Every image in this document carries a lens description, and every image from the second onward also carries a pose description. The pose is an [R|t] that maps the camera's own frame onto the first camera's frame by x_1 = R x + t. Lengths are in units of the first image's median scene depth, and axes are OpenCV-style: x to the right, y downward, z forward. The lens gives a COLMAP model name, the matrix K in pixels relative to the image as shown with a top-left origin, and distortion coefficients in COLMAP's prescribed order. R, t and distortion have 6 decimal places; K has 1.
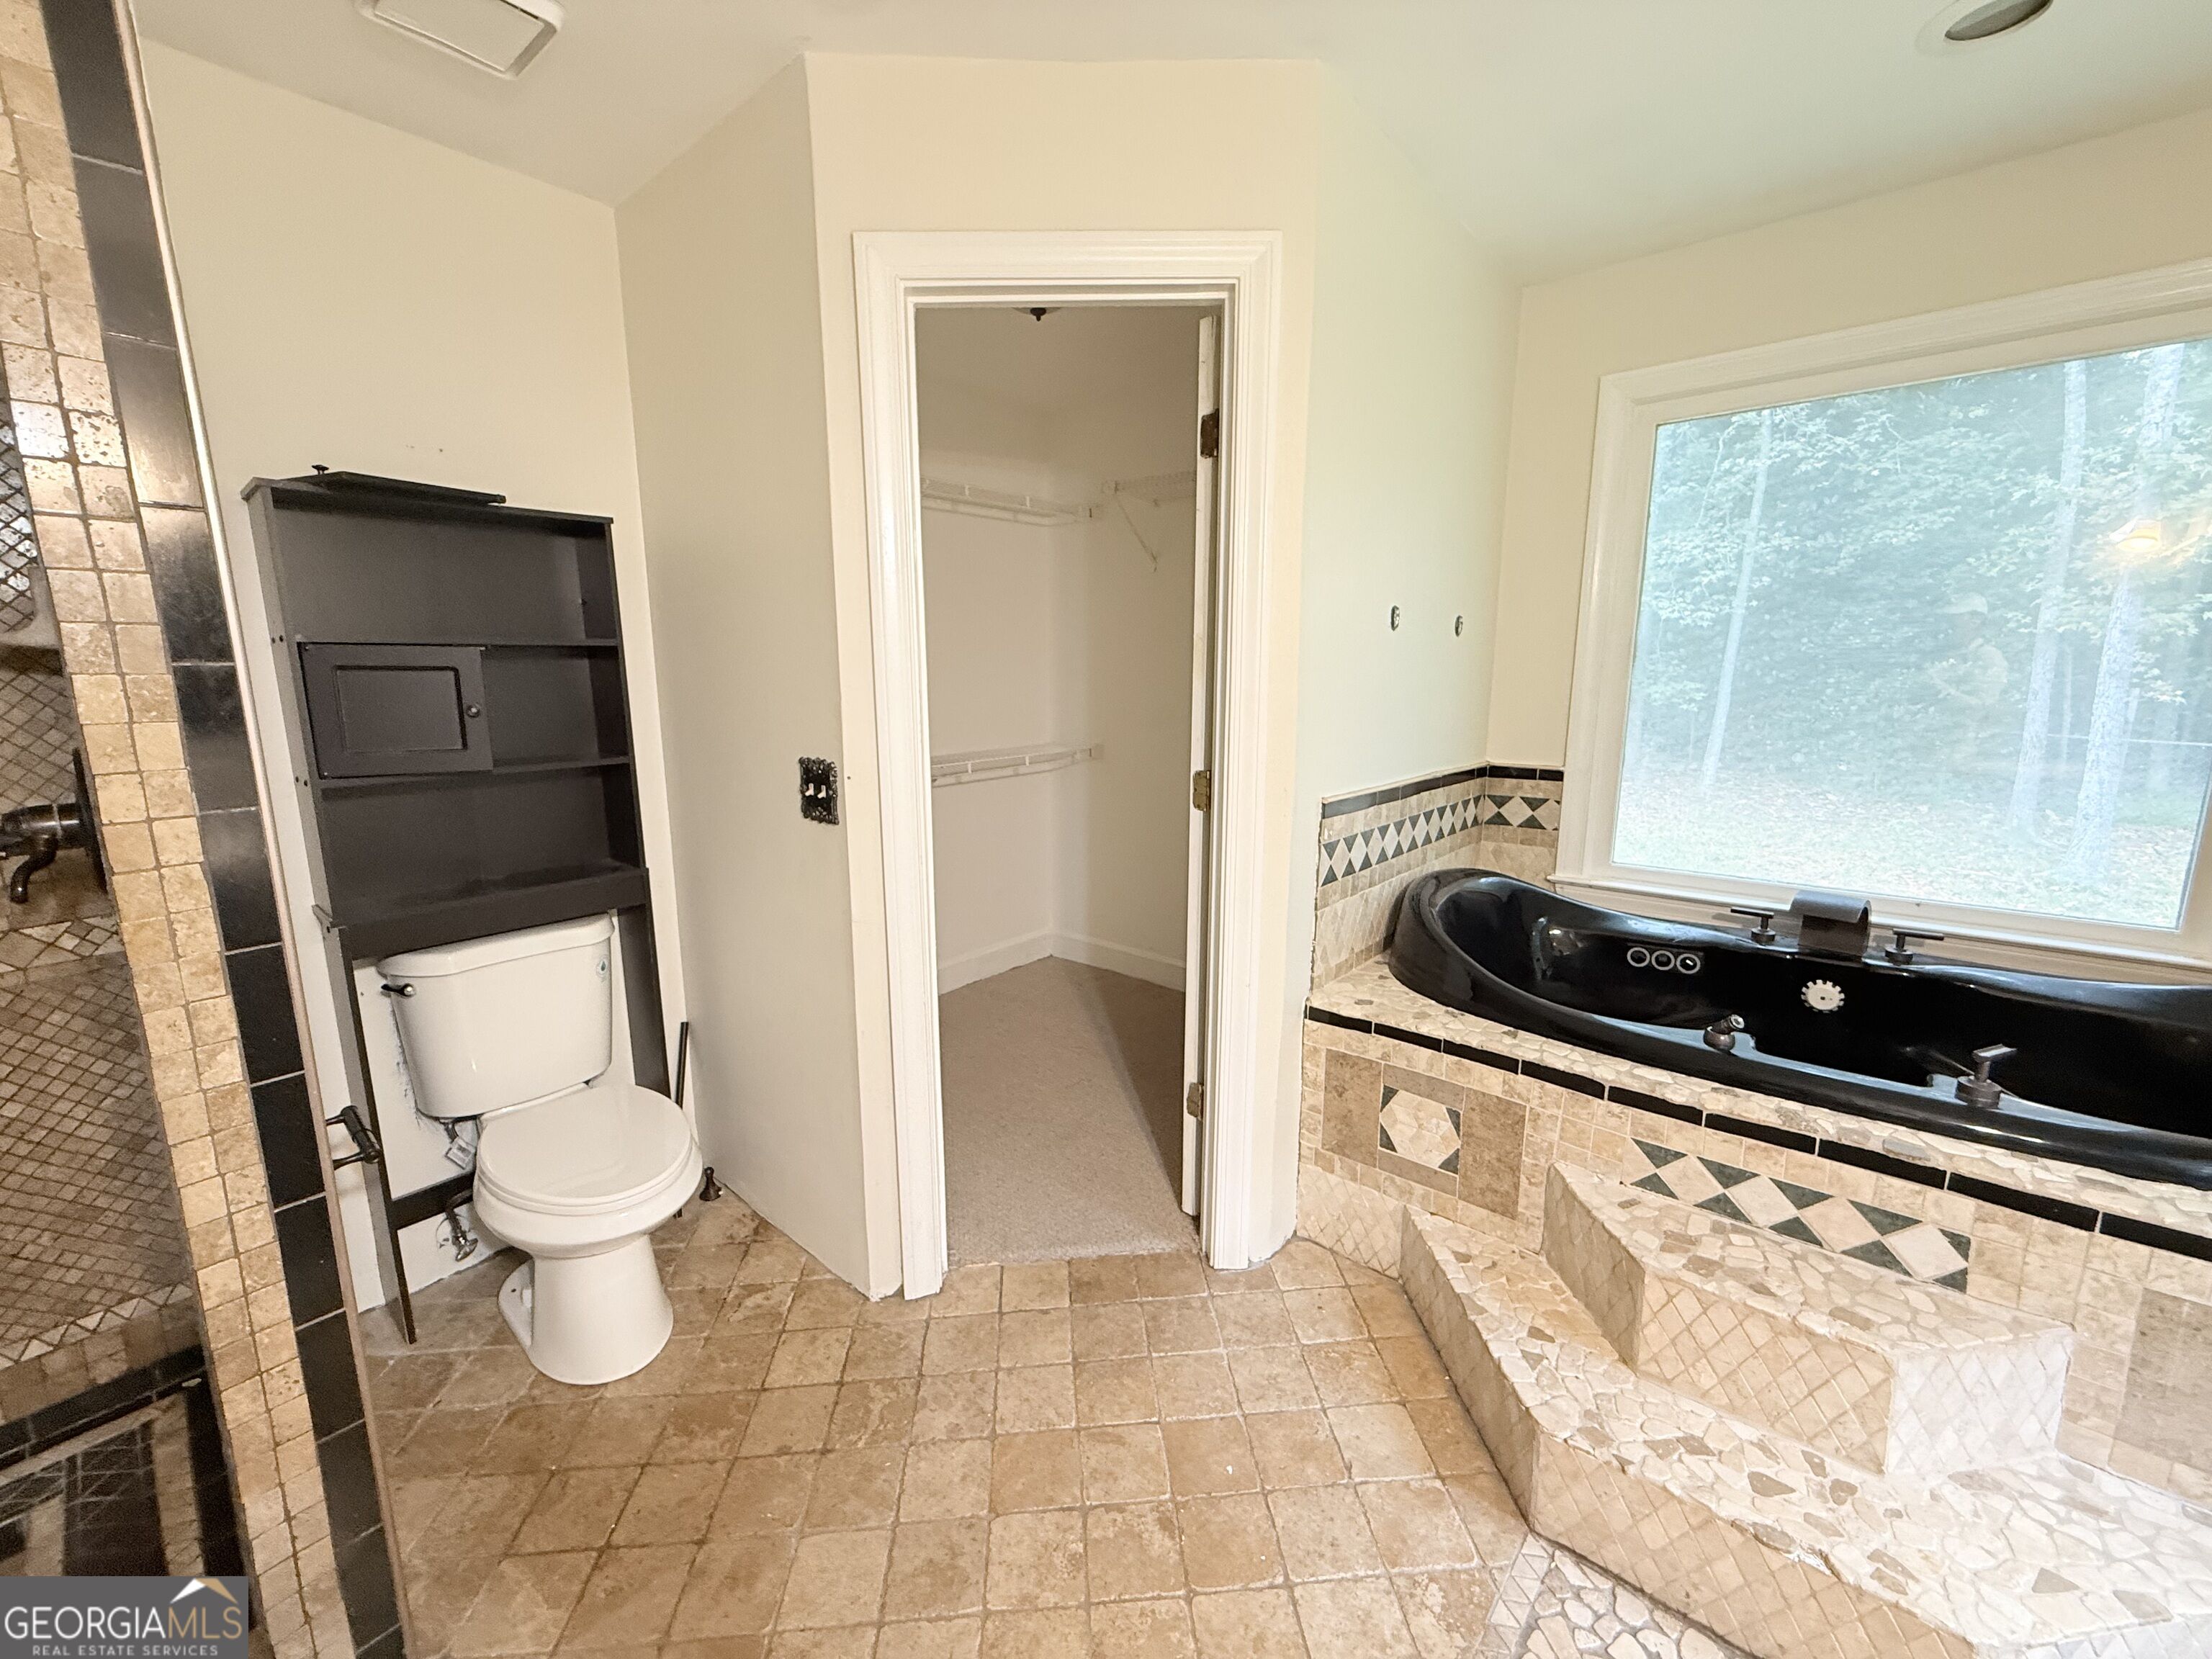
lens RADIAL K [[880.5, 0, 1097.8], [0, 880.5, 830.3], [0, 0, 1]] dist [-0.000924, -0.000165]
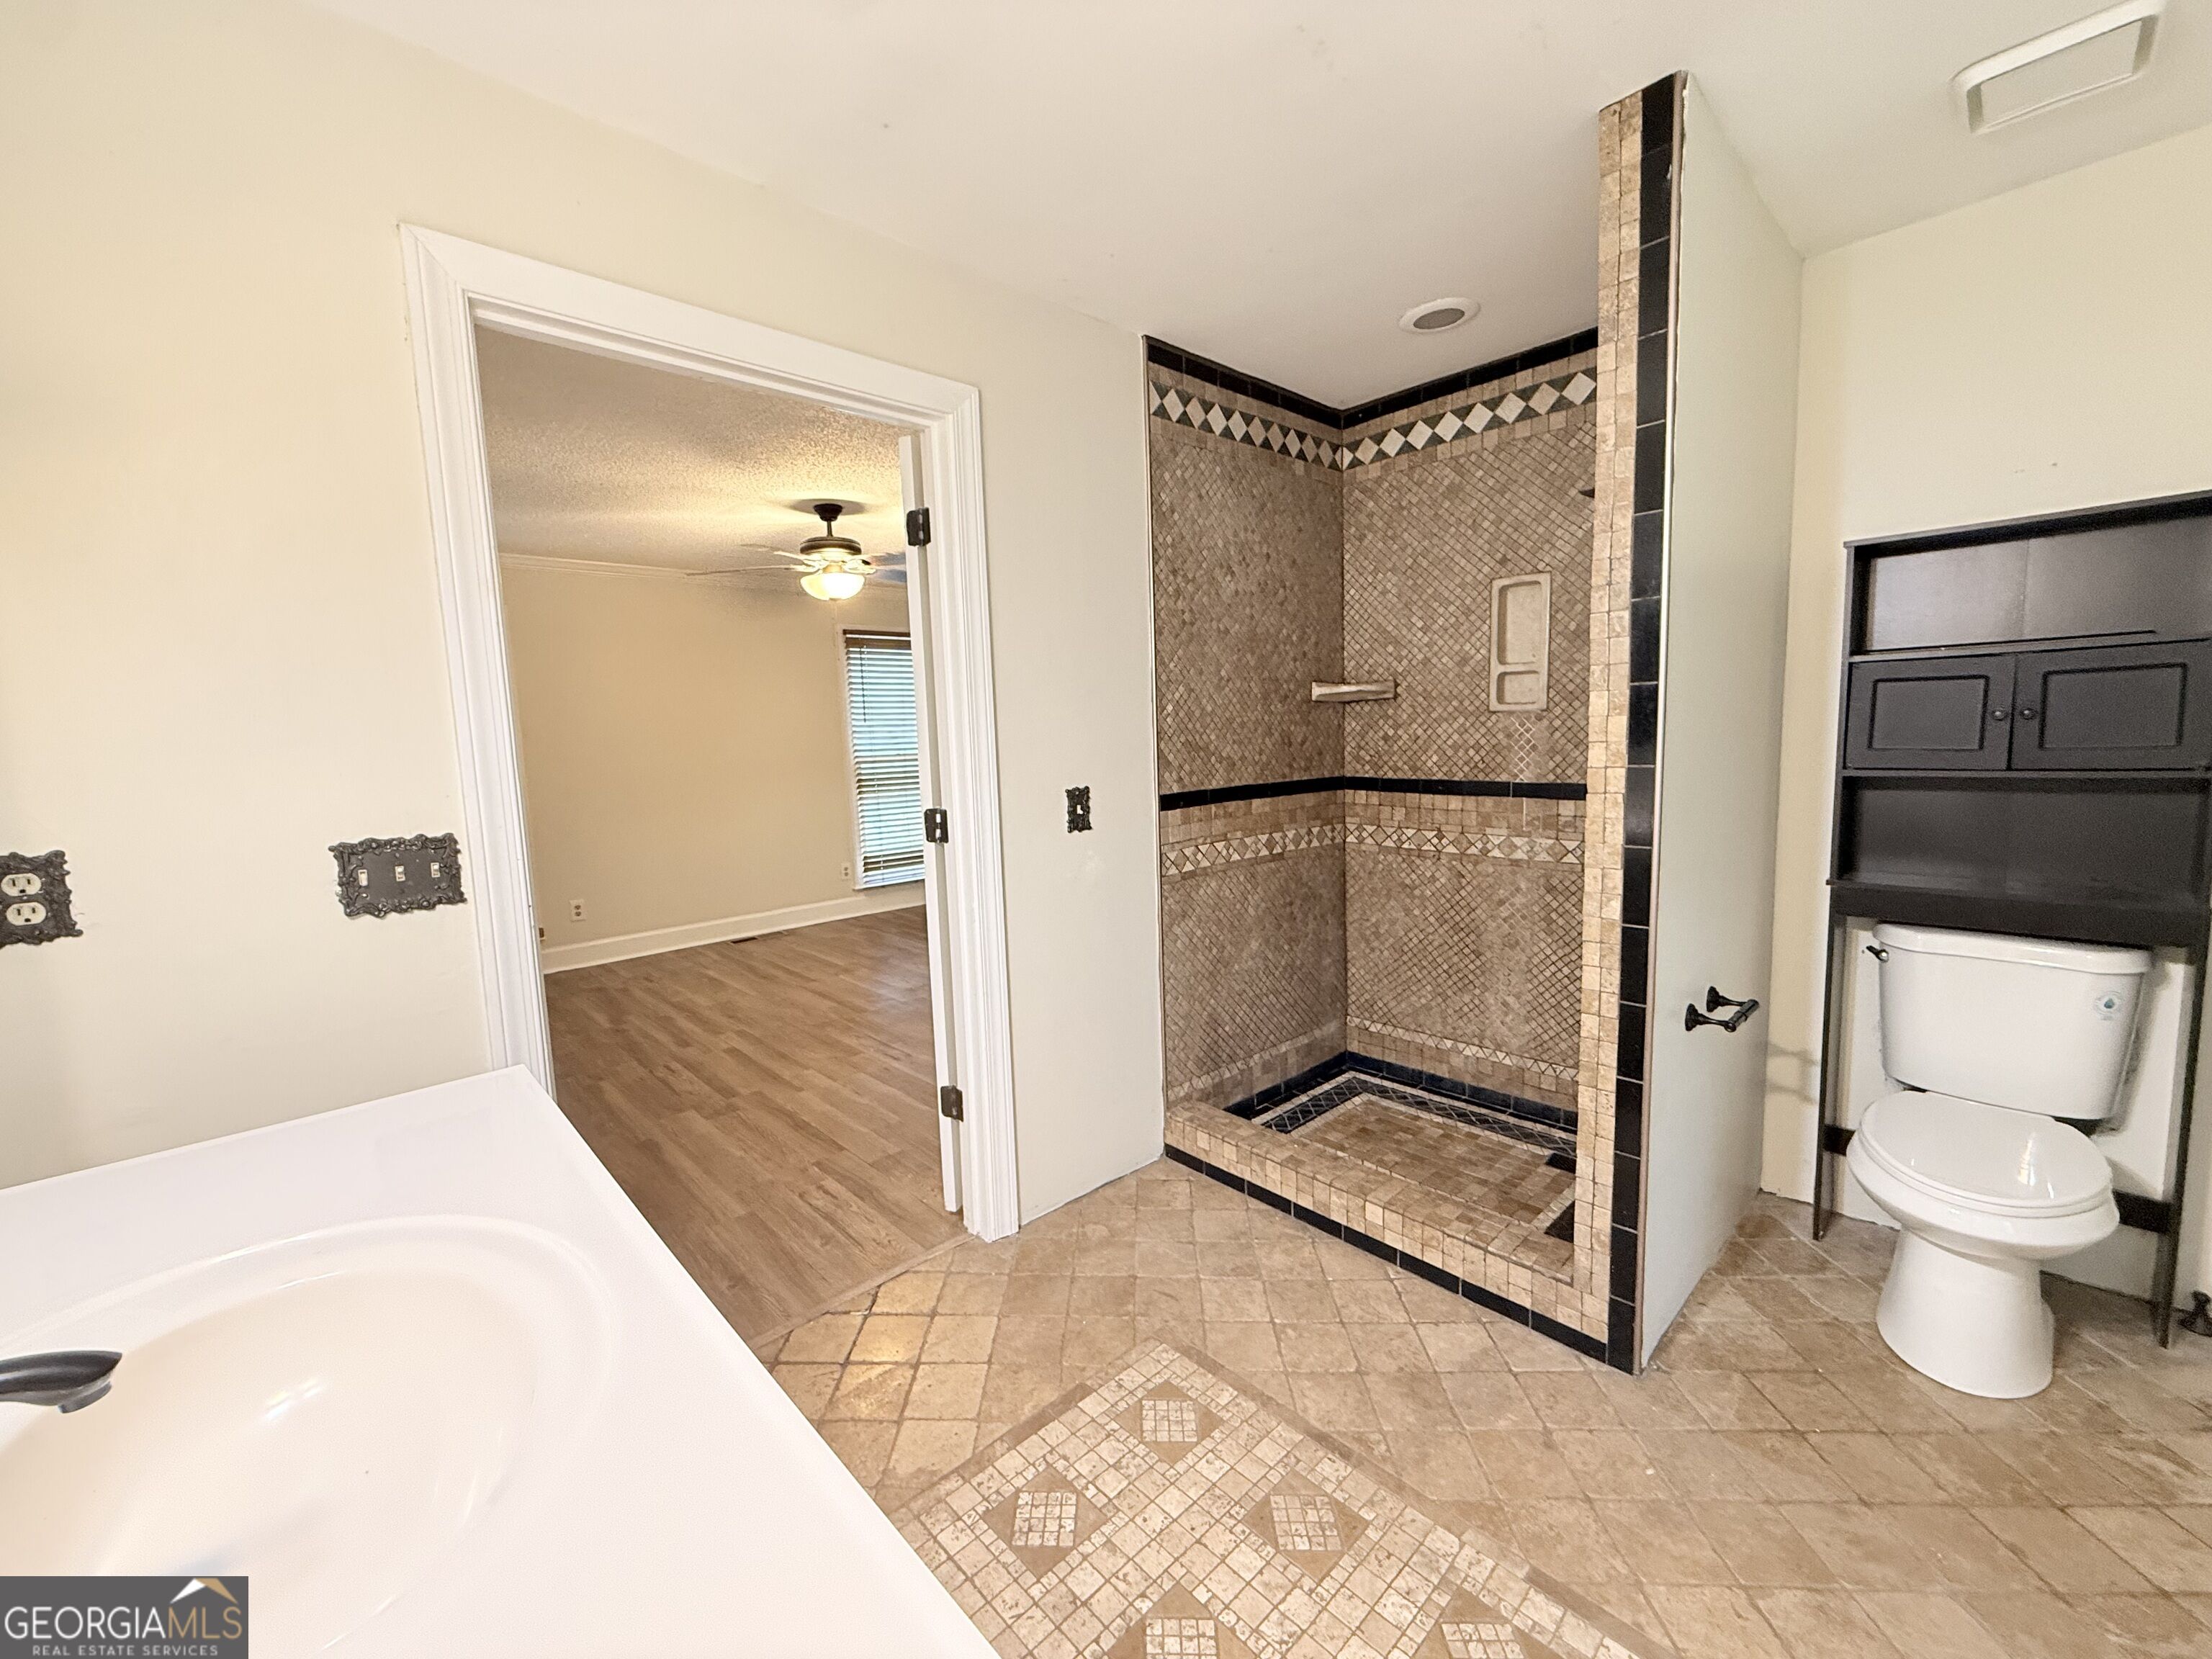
lens RADIAL K [[880.5, 0, 1097.8], [0, 880.5, 830.3], [0, 0, 1]] dist [-0.000924, -0.000165]
pose [[-0.115377, 0.117868, -0.986304, 0.475424], [-0.141963, 0.980785, 0.133816, 0.011623], [0.983125, 0.155458, -0.096427, 0.064428]]
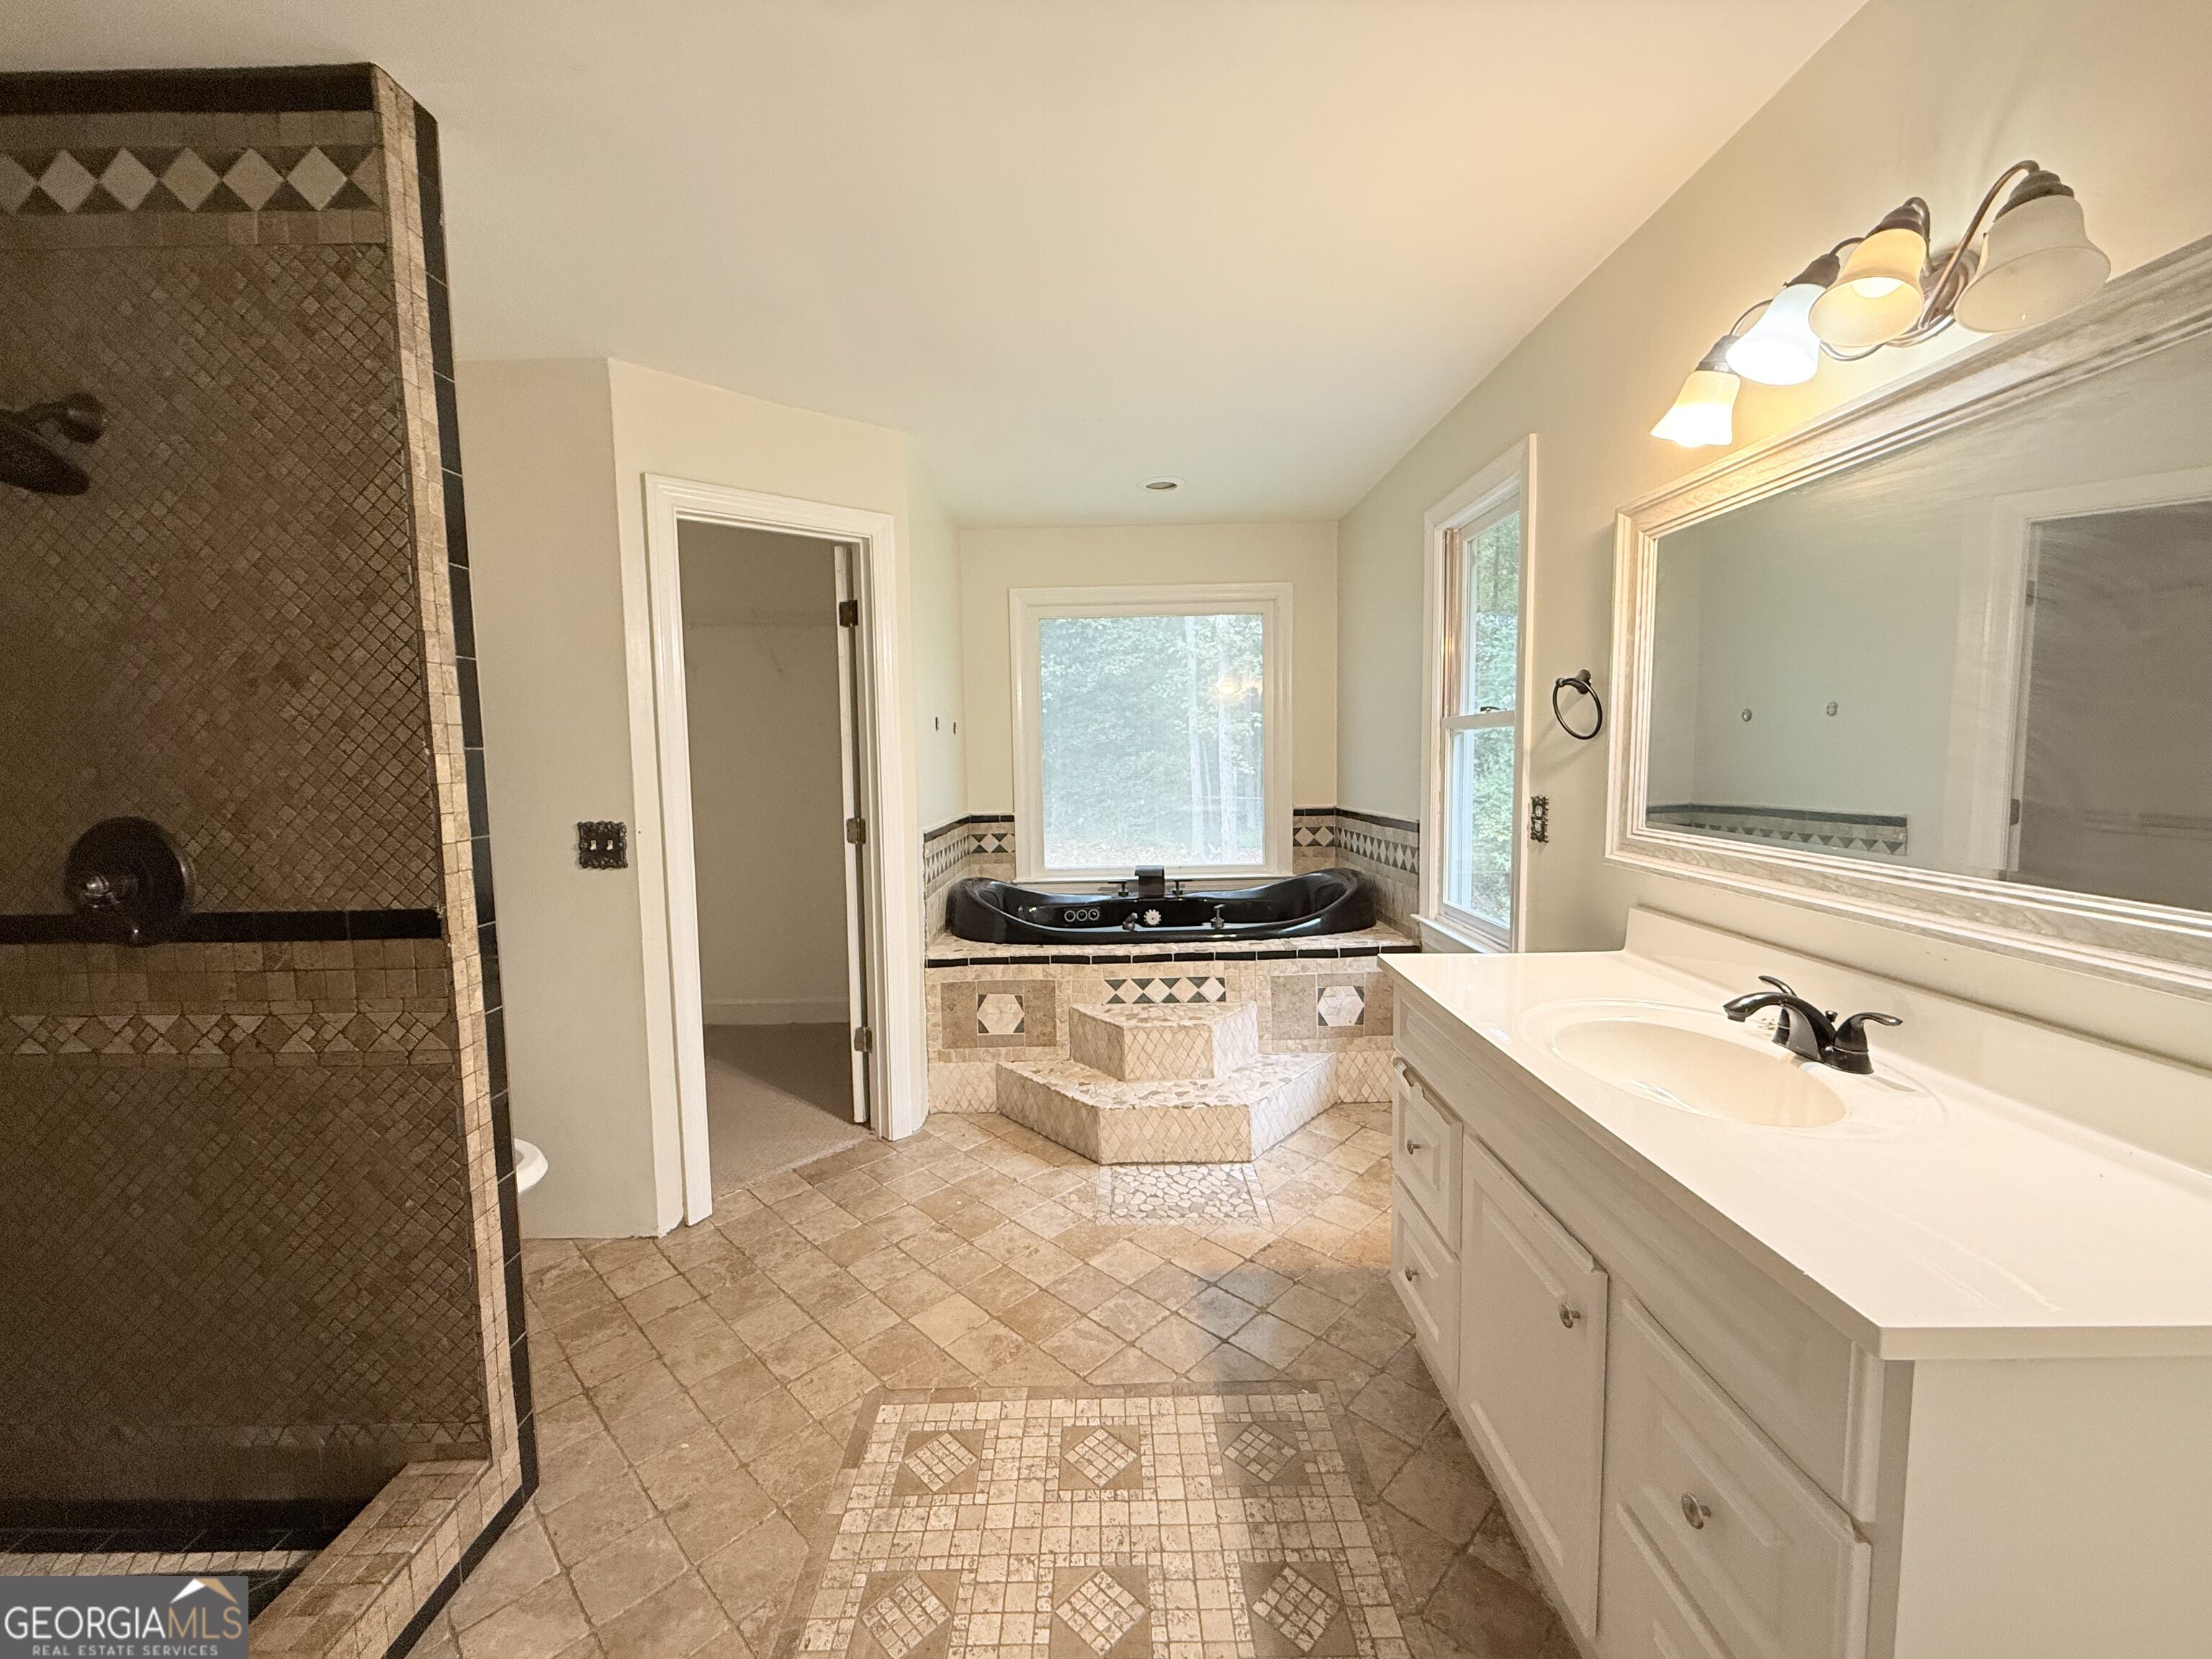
lens RADIAL K [[880.5, 0, 1097.8], [0, 880.5, 830.3], [0, 0, 1]] dist [-0.000924, -0.000165]
pose [[0.759176, -0.063457, 0.647785, -0.626050], [0.131127, 0.989742, -0.056719, 0.110345], [-0.637541, 0.128002, 0.759709, -0.517260]]
